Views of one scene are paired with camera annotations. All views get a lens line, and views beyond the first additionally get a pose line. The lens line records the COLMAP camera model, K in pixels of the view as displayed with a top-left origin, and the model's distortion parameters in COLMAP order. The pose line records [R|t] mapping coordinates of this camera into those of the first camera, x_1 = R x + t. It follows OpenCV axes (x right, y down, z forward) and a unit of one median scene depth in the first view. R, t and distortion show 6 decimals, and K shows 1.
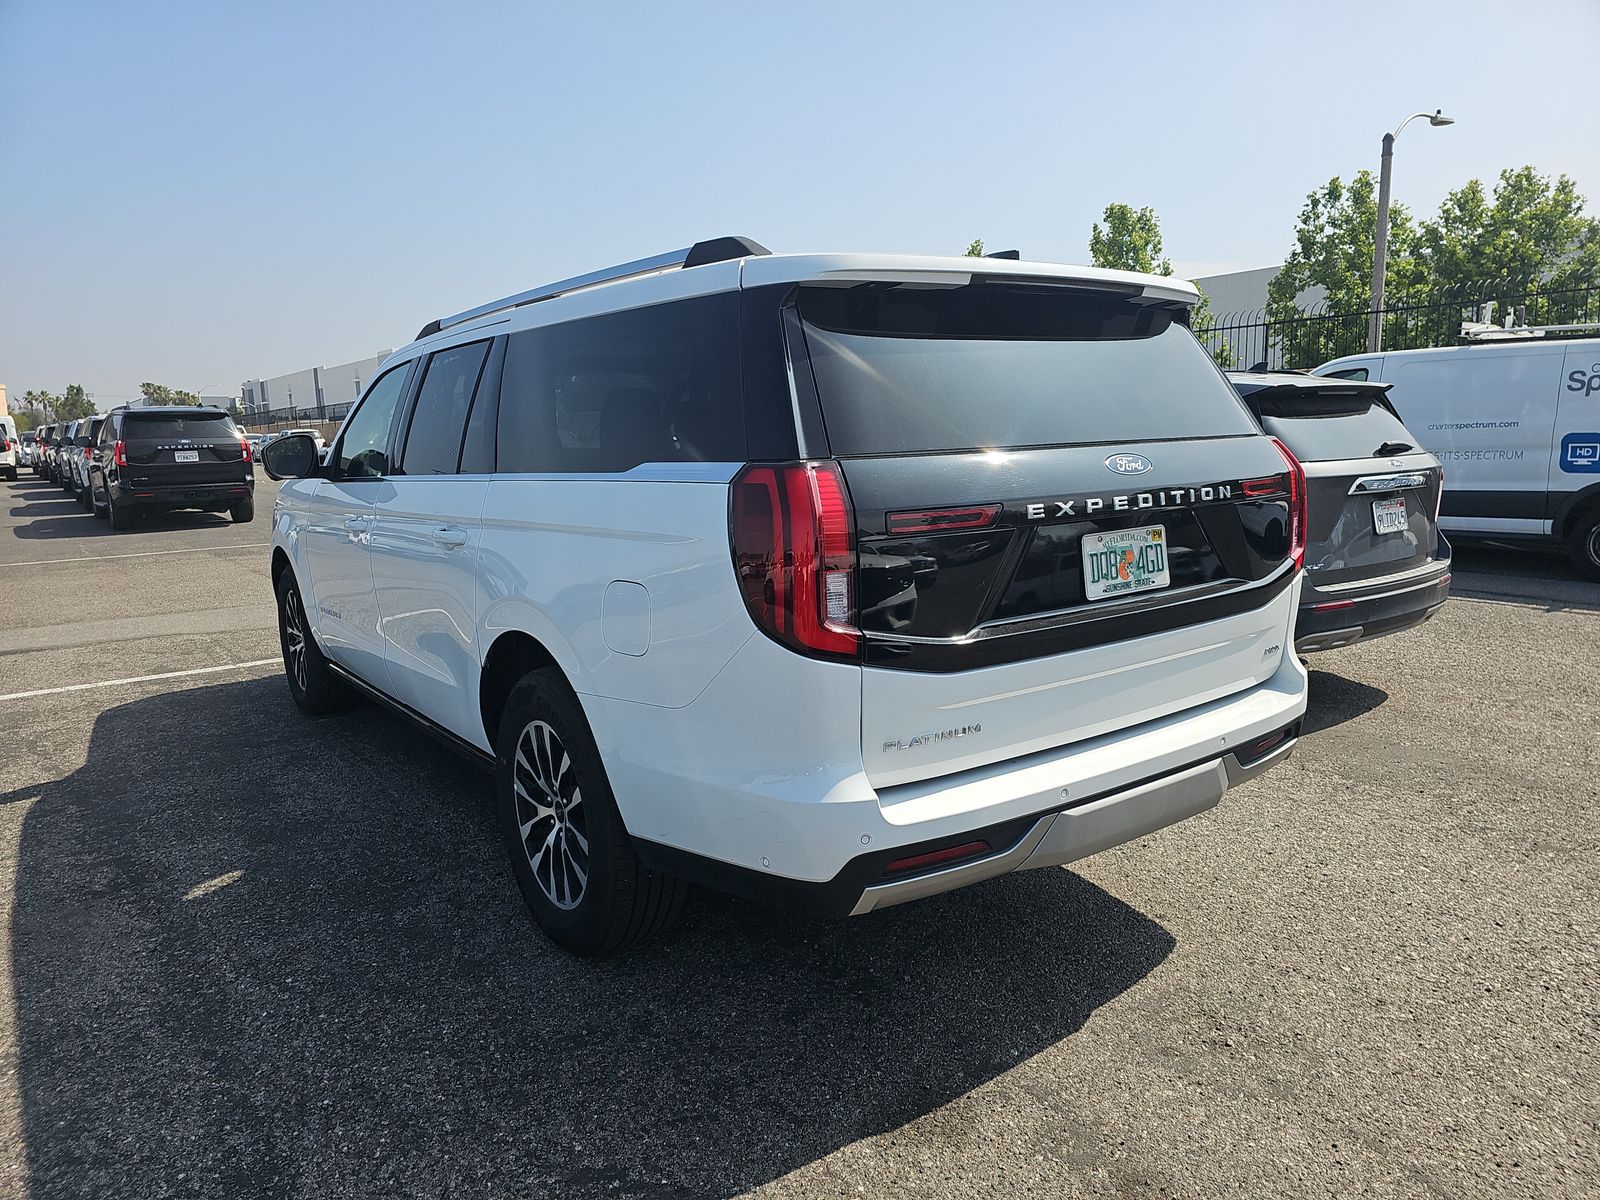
lens RADIAL K [[1058.0, 0, 800.0], [0, 1058.0, 600.0], [0, 0, 1]] dist [0.061258, -0.067945]
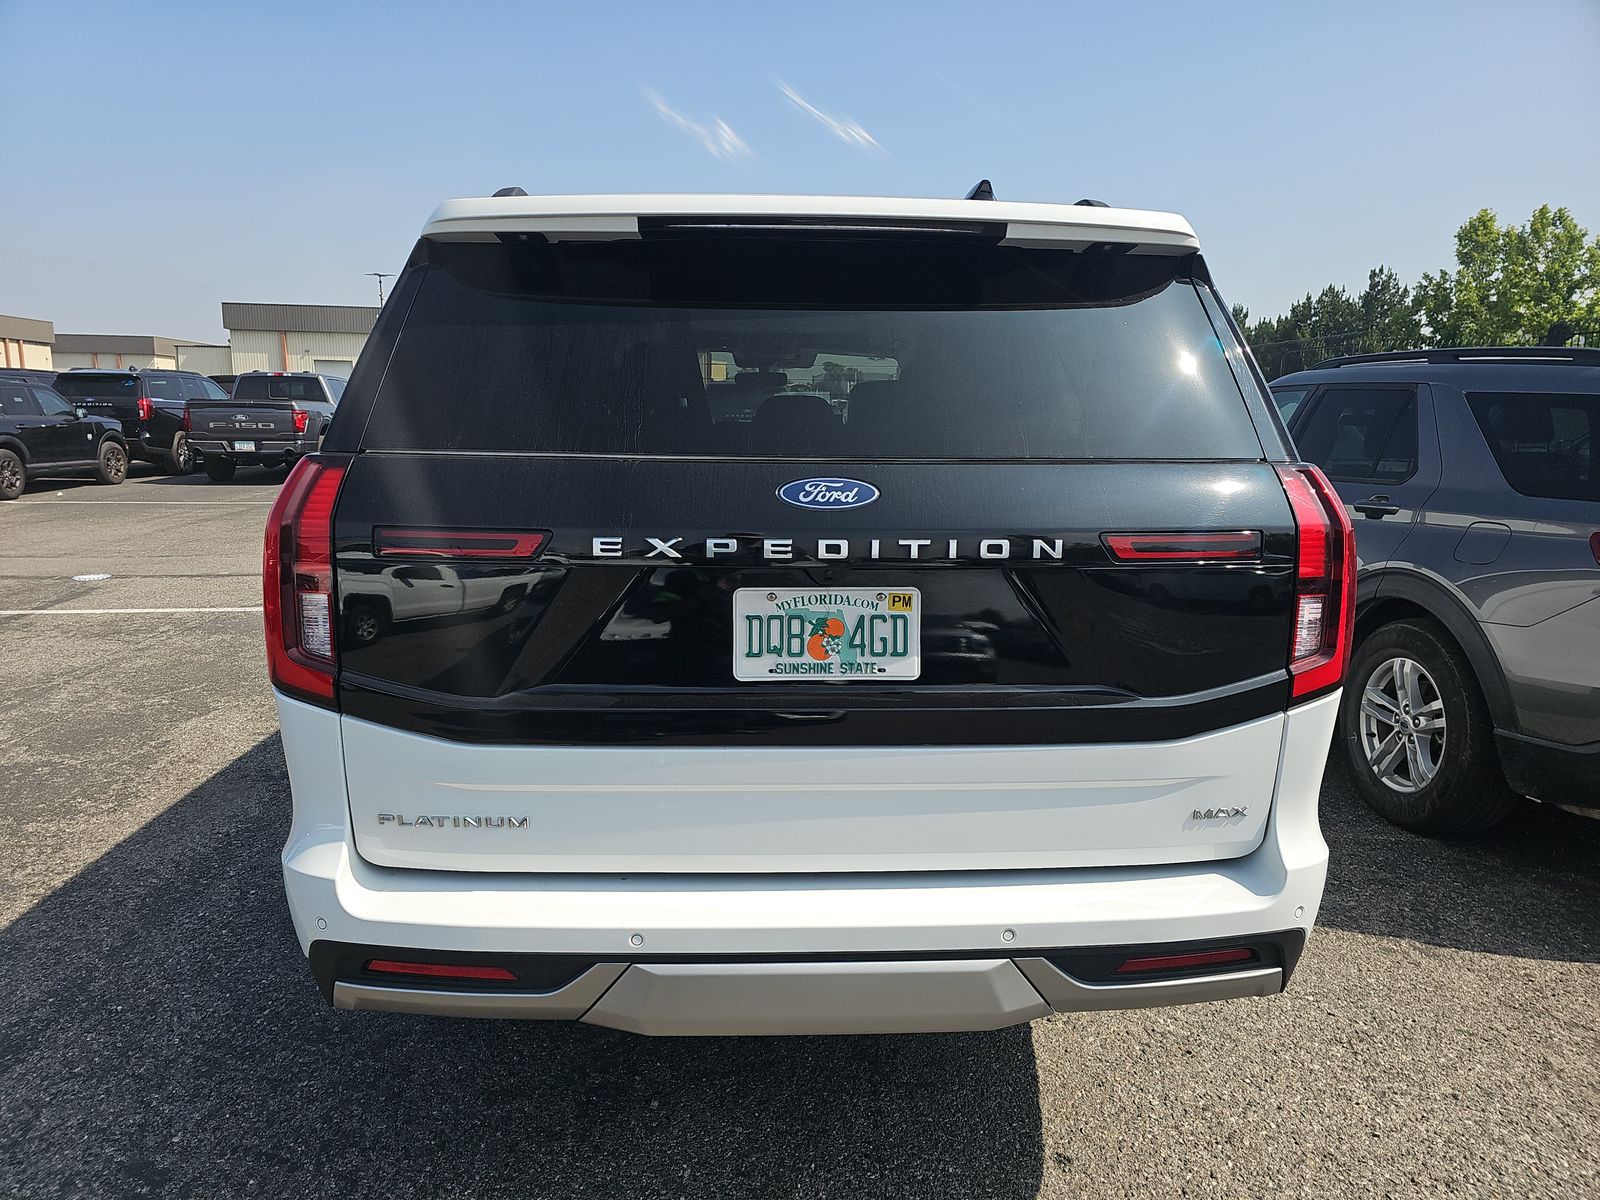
lens RADIAL K [[972.4, 0, 770.3], [0, 972.4, 604.4], [0, 0, 1]] dist [0.122139, -0.000676]
pose [[0.840021, 0.133142, -0.525964, 0.601625], [-0.121524, 0.990964, 0.056765, -0.086028], [0.528769, 0.016234, 0.848610, 0.442993]]
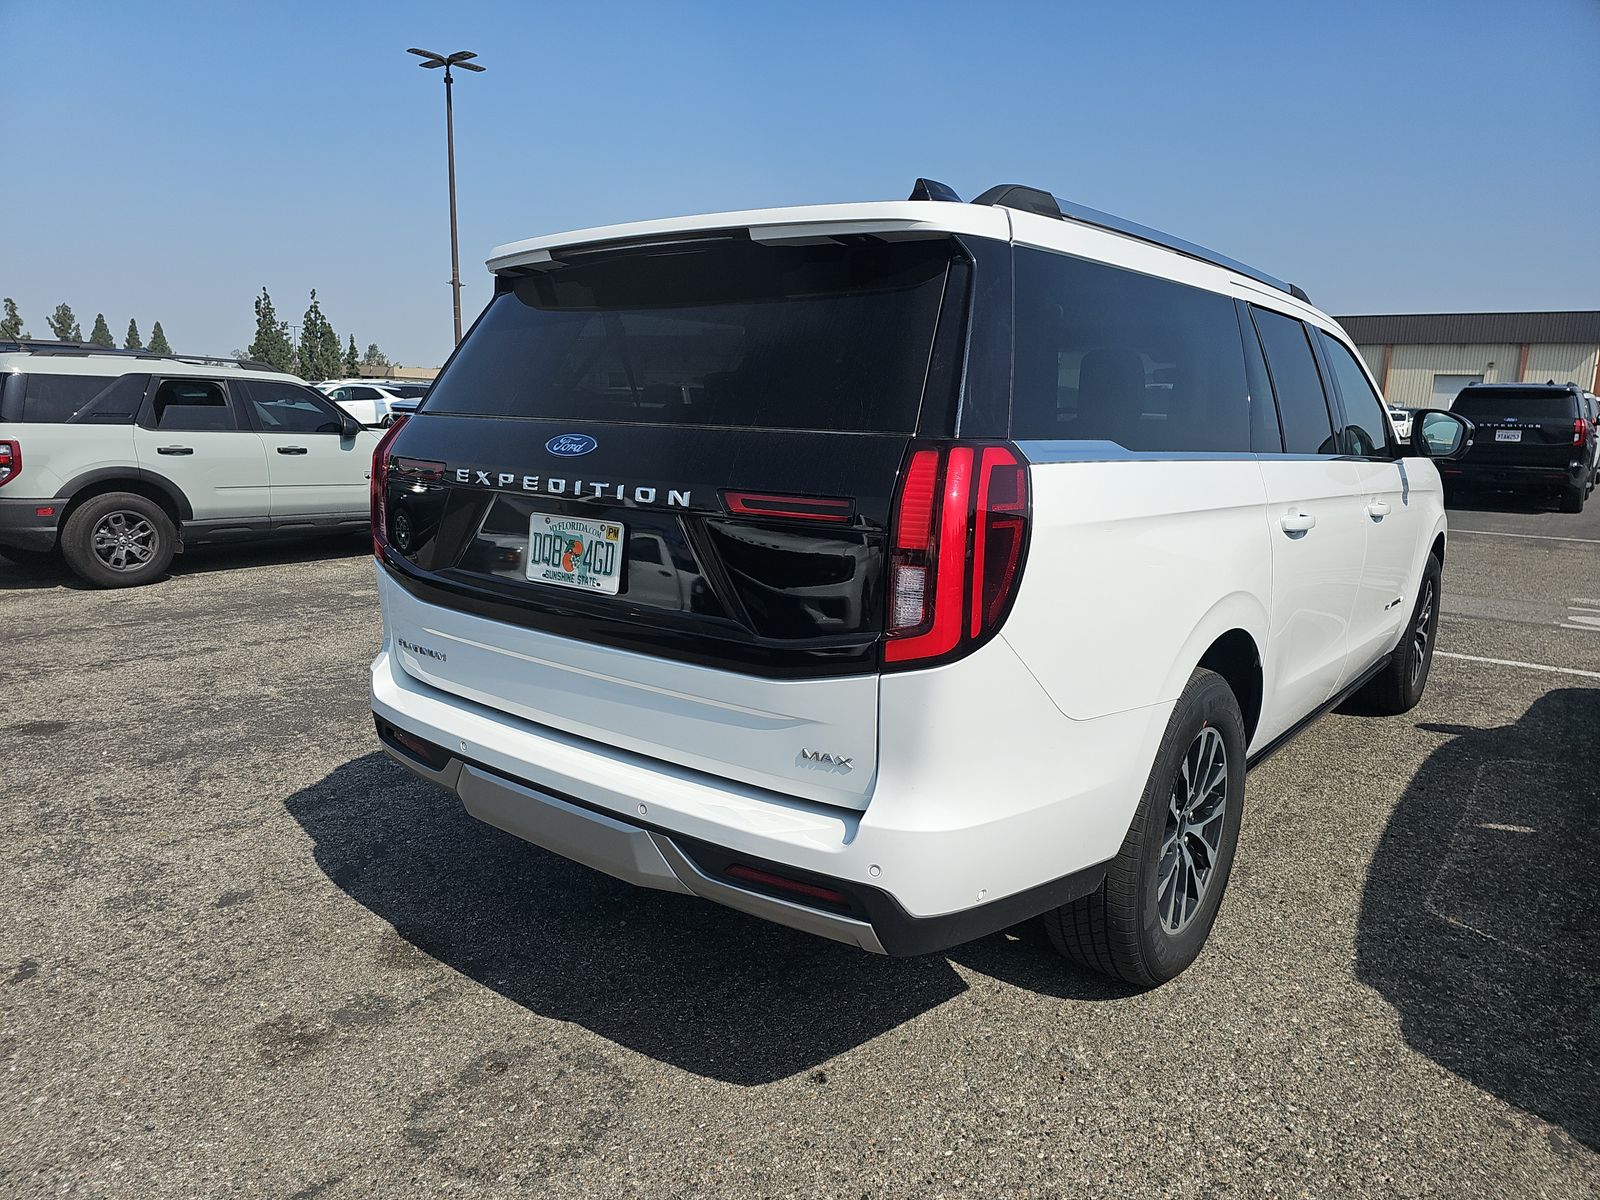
lens RADIAL K [[1058.0, 0, 800.0], [0, 1058.0, 600.0], [0, 0, 1]] dist [0.061258, -0.067945]
pose [[0.269452, 0.205690, -0.940791, 1.214510], [-0.185755, 0.969679, 0.158804, -0.175758], [0.944929, 0.131966, 0.299490, 0.911447]]
